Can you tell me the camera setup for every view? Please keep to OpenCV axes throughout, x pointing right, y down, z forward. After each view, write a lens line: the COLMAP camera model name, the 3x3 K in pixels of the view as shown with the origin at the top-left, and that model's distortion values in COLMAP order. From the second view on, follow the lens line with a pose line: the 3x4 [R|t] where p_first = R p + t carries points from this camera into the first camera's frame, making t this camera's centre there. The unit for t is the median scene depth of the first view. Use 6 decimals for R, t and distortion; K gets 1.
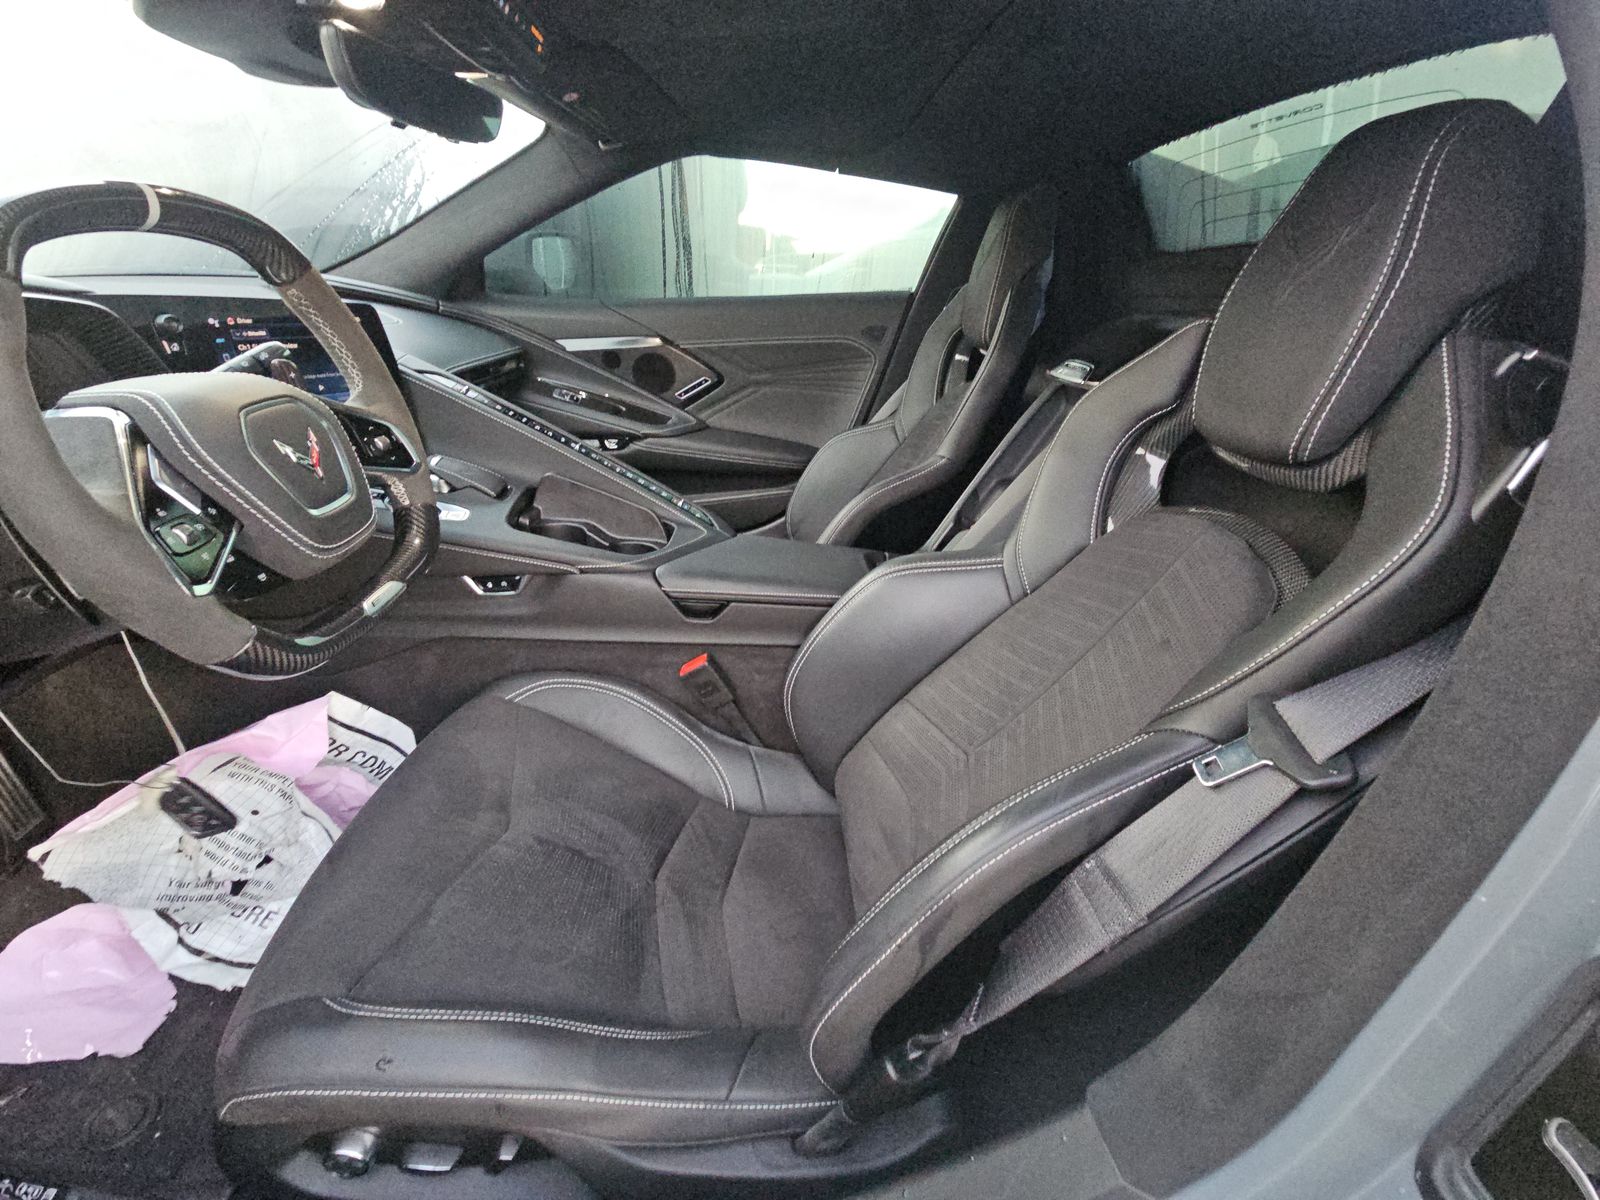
lens RADIAL K [[650.8, 0, 808.3], [0, 650.8, 603.0], [0, 0, 1]] dist [-0.008826, 0.000041]
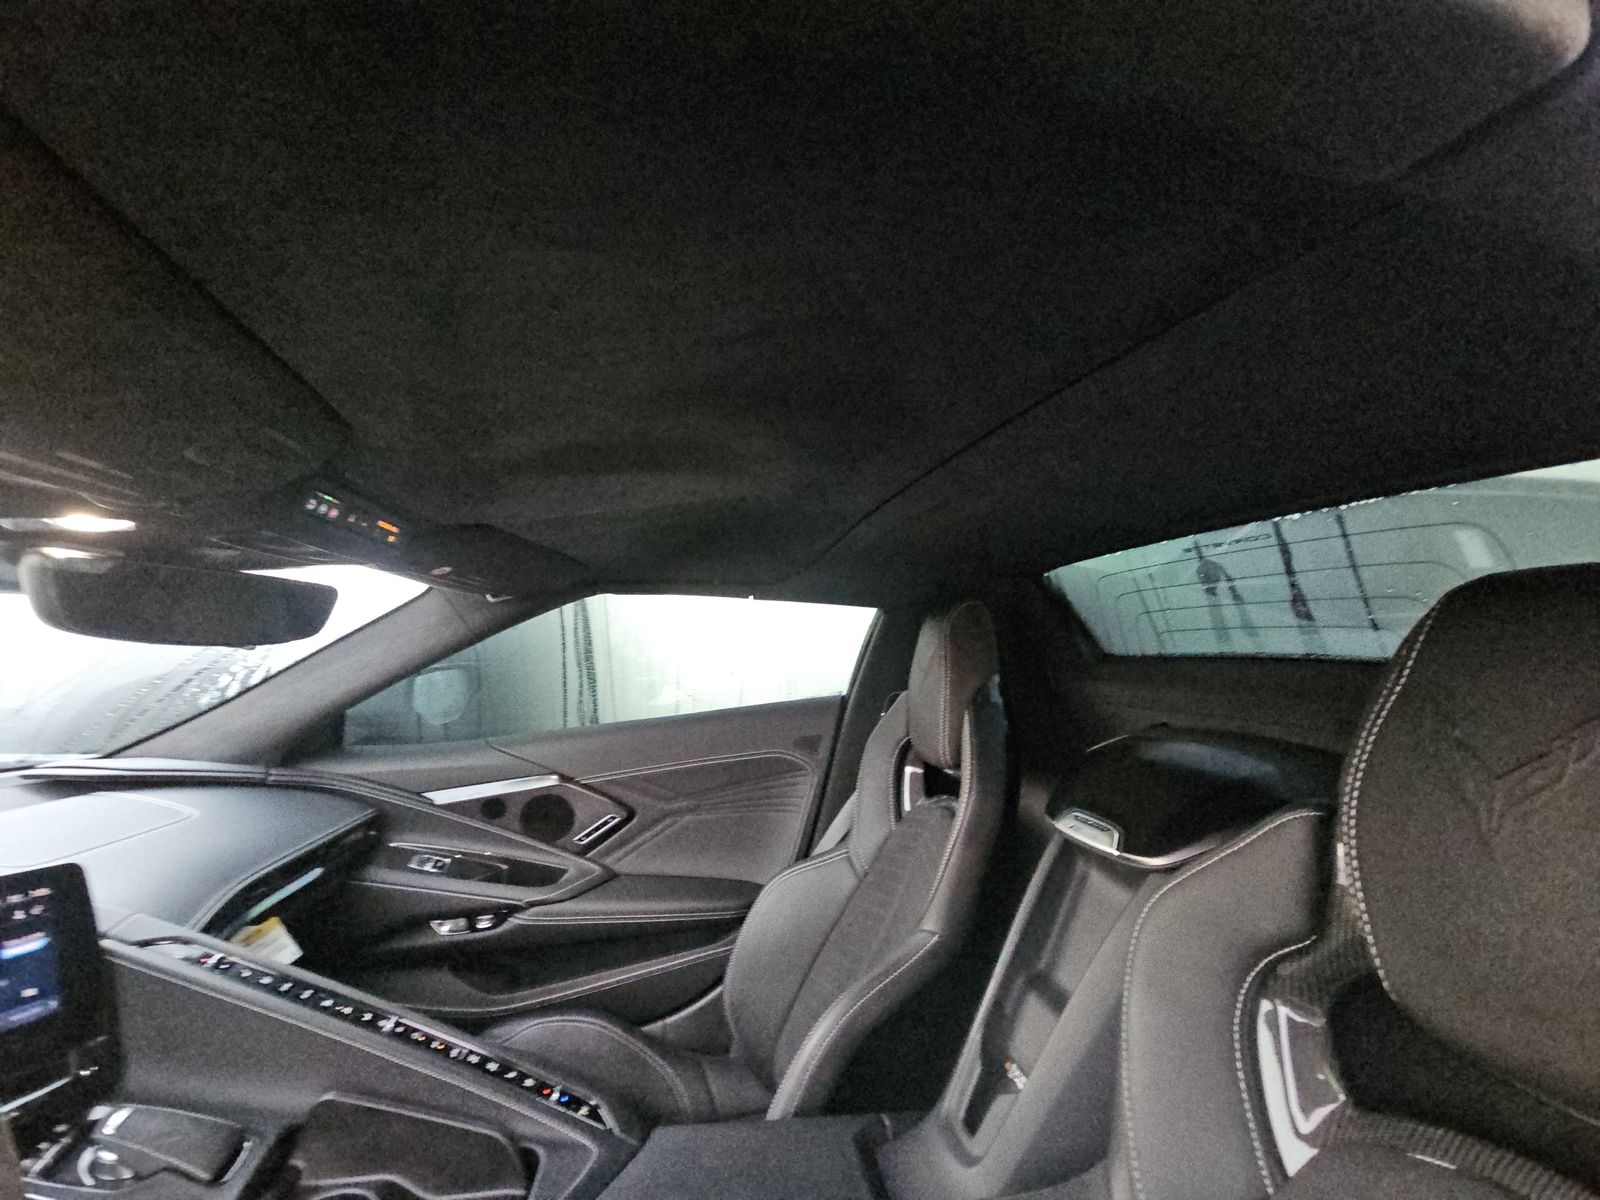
lens RADIAL K [[650.8, 0, 811.4], [0, 650.8, 597.6], [0, 0, 1]] dist [-0.008826, 0.000041]
pose [[0.987362, -0.079779, 0.136940, 0.000390], [0.137047, 0.863752, -0.484923, -0.155787], [-0.079595, 0.497562, 0.863769, 0.134364]]
